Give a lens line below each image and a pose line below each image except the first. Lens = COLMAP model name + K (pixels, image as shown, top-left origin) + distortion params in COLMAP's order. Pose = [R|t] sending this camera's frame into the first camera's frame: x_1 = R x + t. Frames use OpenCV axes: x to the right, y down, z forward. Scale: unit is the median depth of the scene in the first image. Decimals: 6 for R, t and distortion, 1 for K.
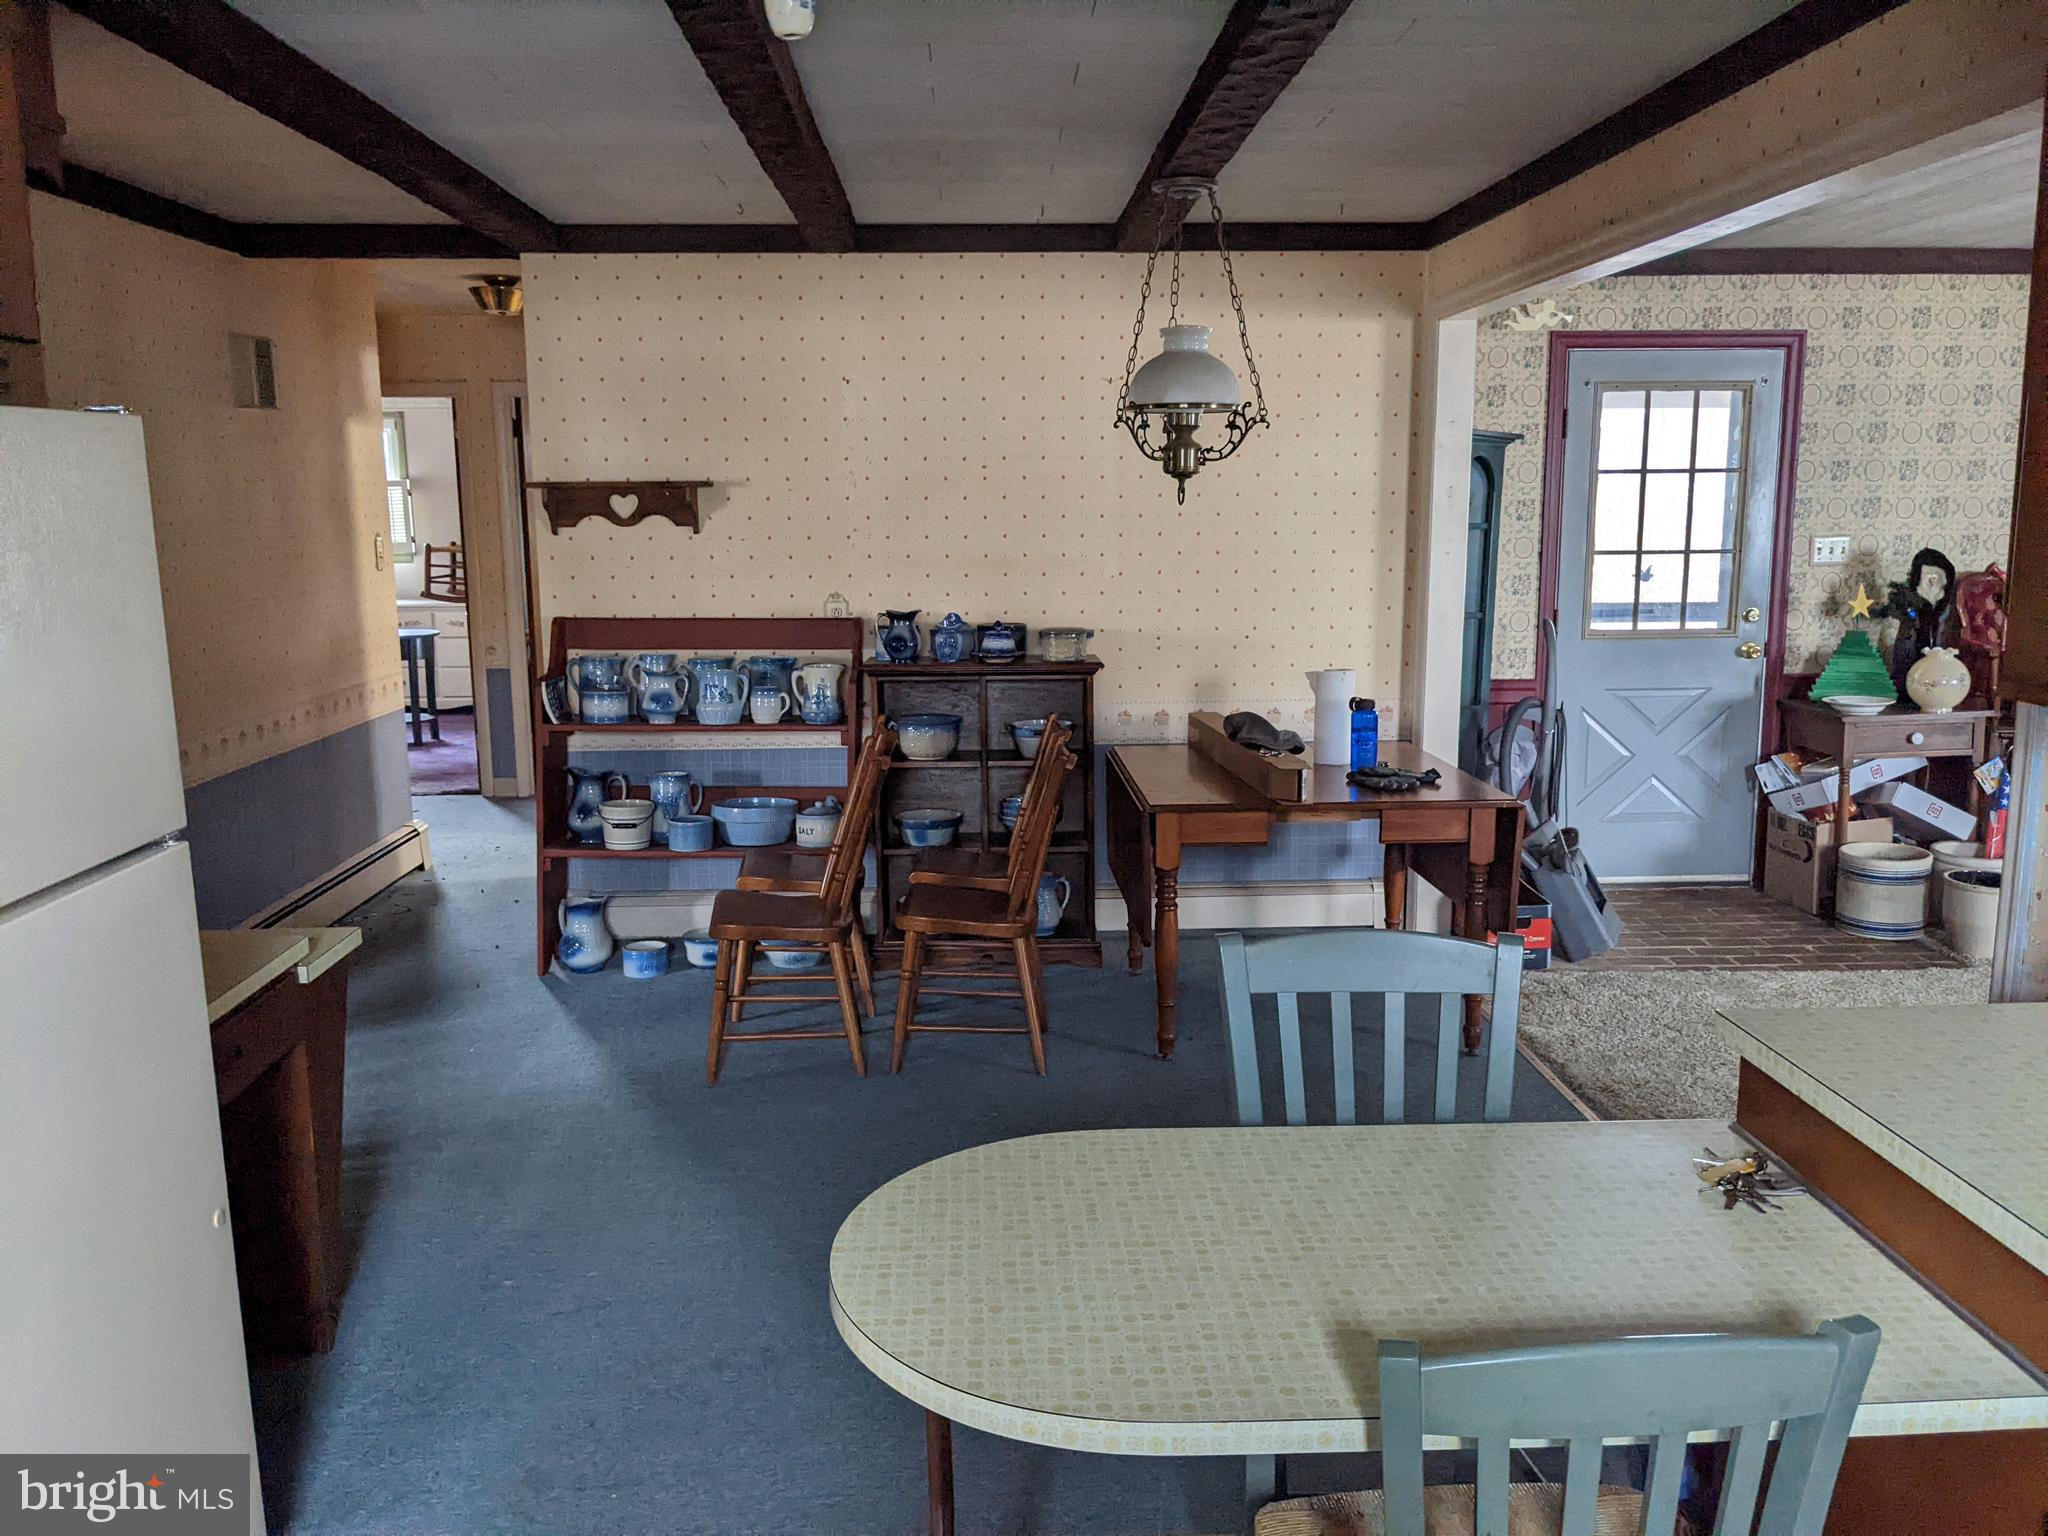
lens RADIAL K [[1625.5, 0, 1025.8], [0, 1625.5, 782.5], [0, 0, 1]] dist [0.004367, 0.006492]
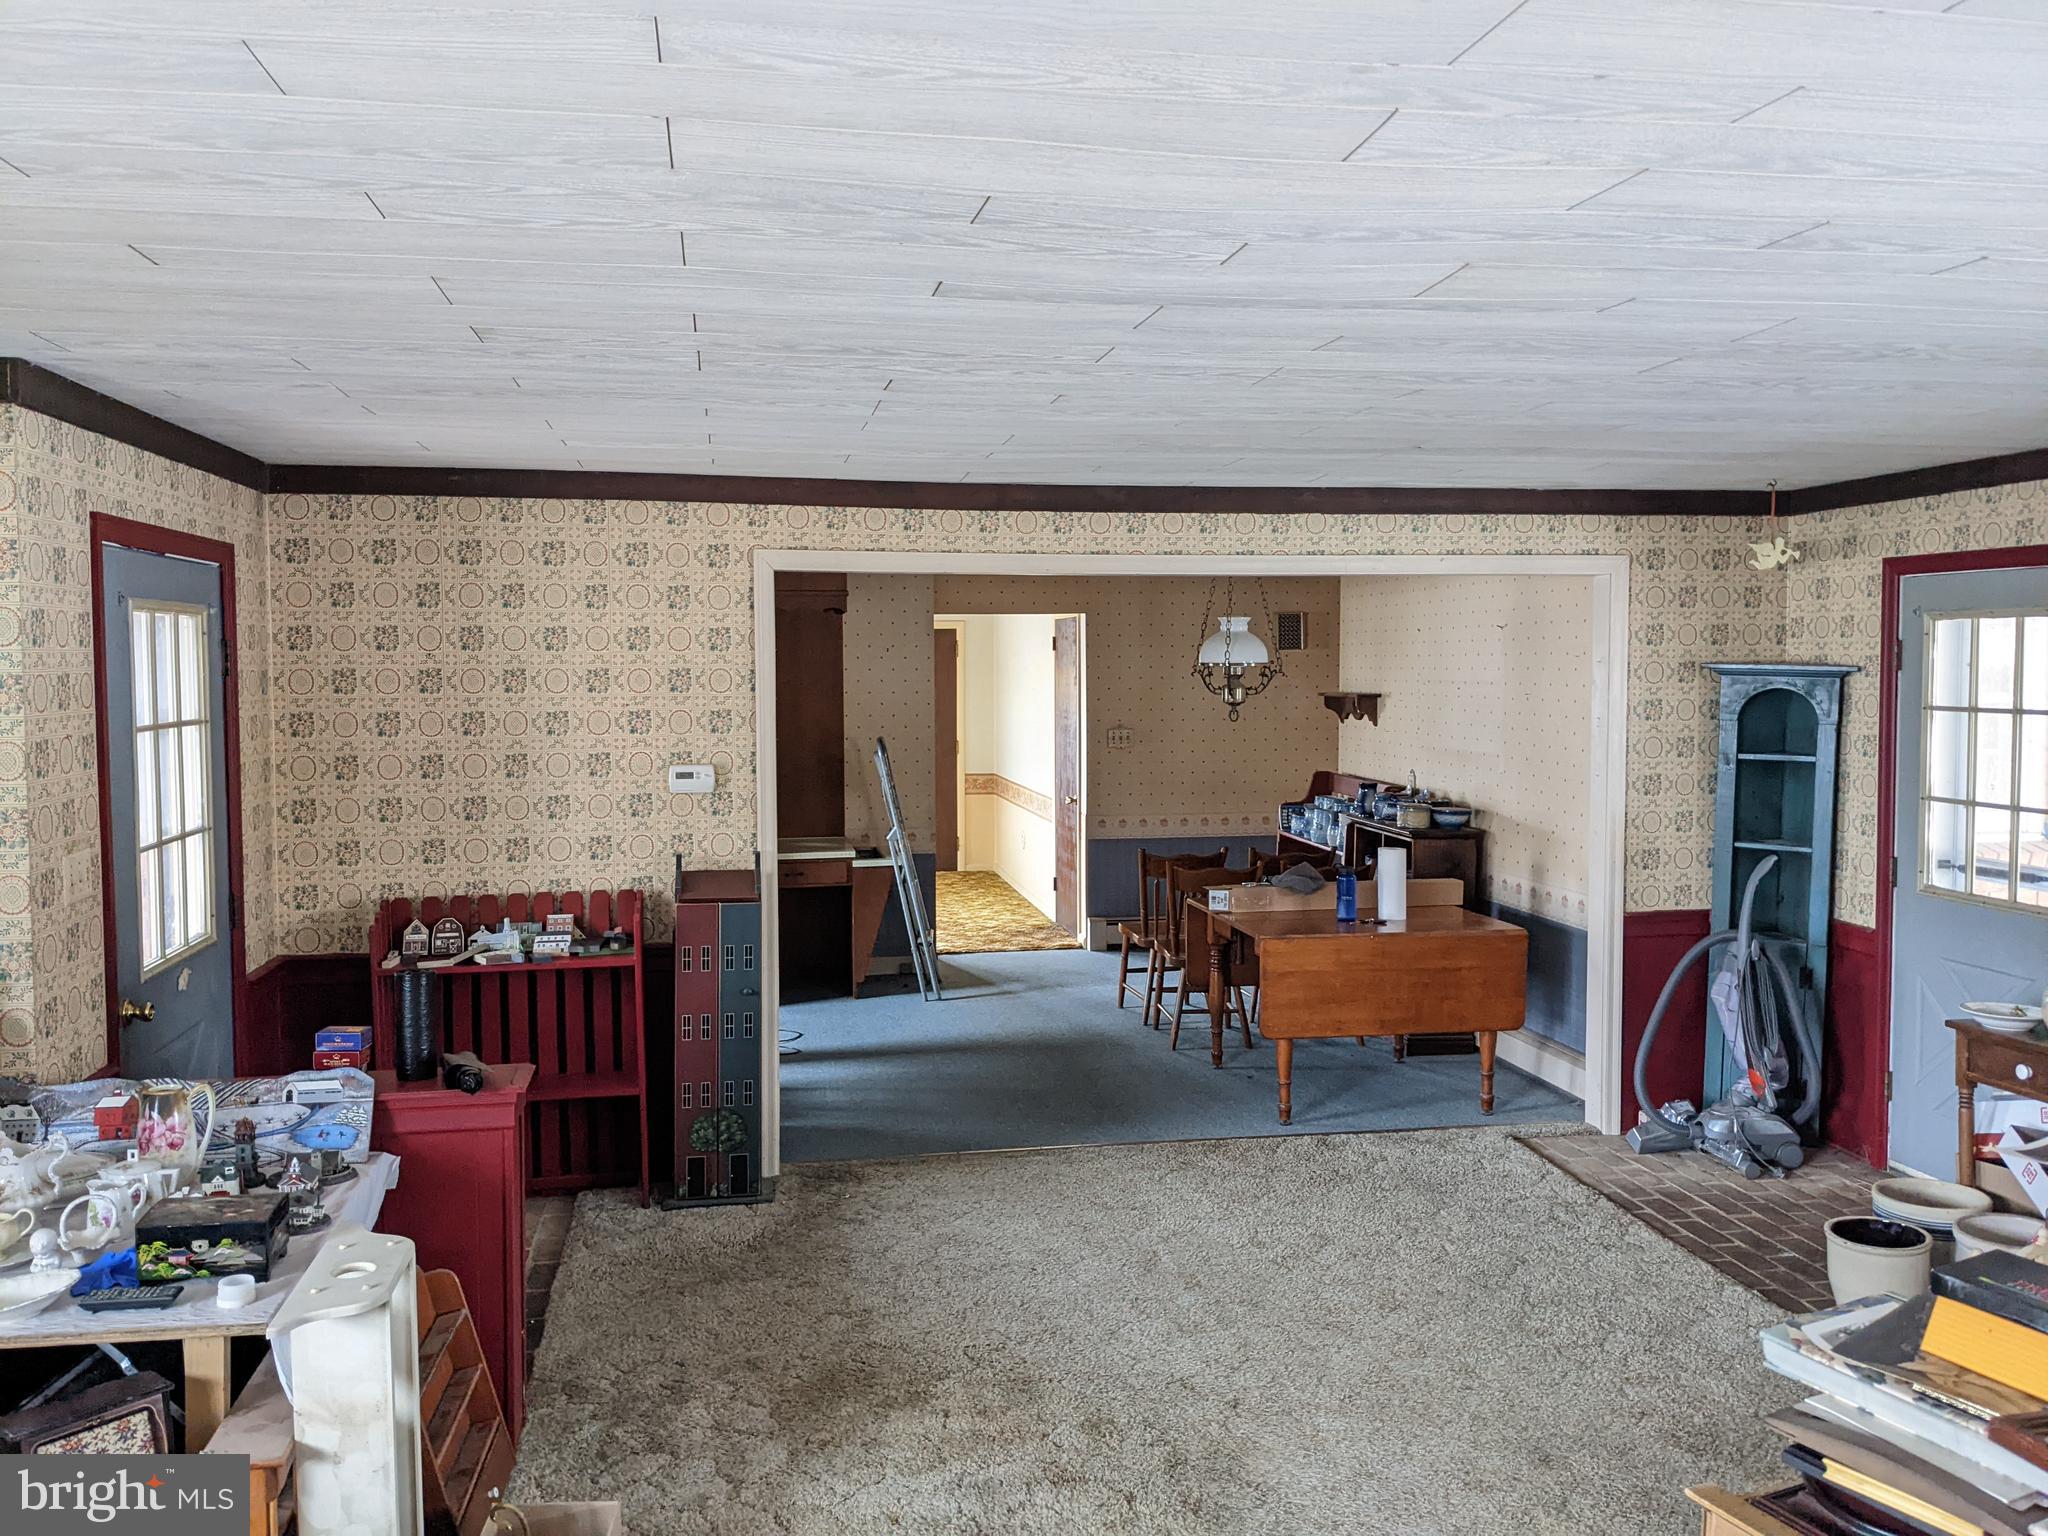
lens RADIAL K [[1625.5, 0, 1027.0], [0, 1625.5, 757.2], [0, 0, 1]] dist [0.004367, 0.006492]
pose [[0.155247, 0.065981, -0.985670, 1.174787], [-0.171049, 0.984492, 0.038961, -0.116845], [0.972955, 0.162549, 0.164126, 0.384363]]
